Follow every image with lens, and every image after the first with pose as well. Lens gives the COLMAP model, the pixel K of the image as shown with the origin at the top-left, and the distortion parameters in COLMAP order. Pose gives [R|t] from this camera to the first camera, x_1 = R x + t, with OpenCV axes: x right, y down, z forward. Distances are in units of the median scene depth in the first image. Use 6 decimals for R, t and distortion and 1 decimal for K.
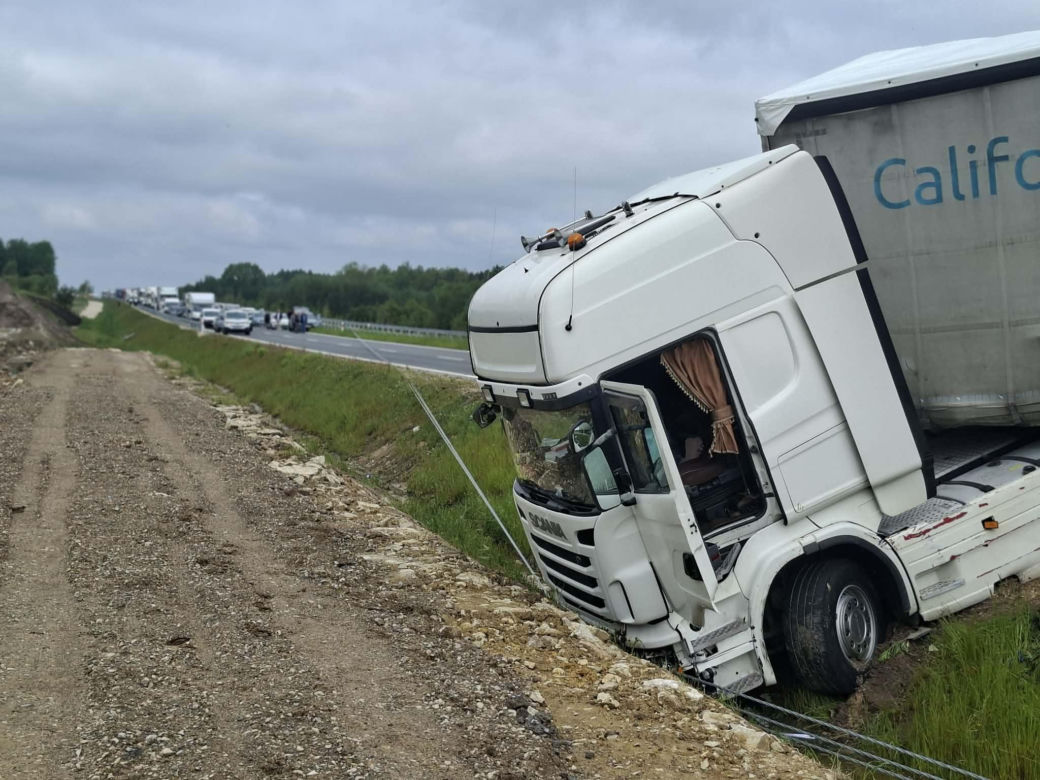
lens RADIAL K [[1378.2, 0, 537.0], [0, 1378.2, 374.3], [0, 0, 1]] dist [0.181888, -0.456710]
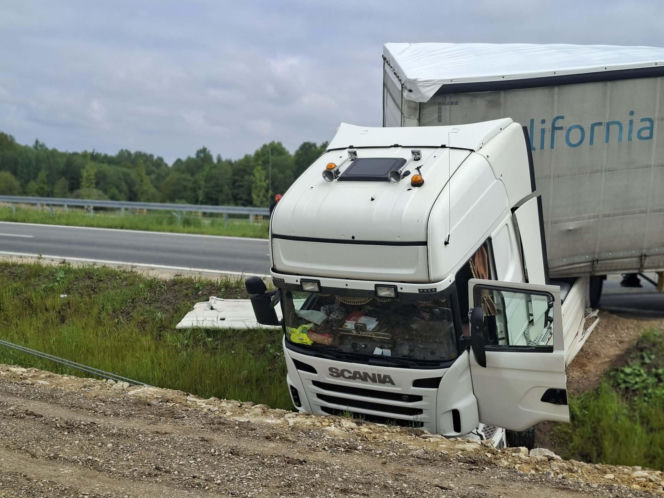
lens RADIAL K [[879.9, 0, 342.8], [0, 879.9, 239.0], [0, 0, 1]] dist [0.181888, -0.456710]
pose [[0.756196, -0.047932, 0.652587, -0.603015], [0.017257, 0.998427, 0.053337, -0.081034], [-0.654117, -0.029072, 0.755834, 0.339774]]
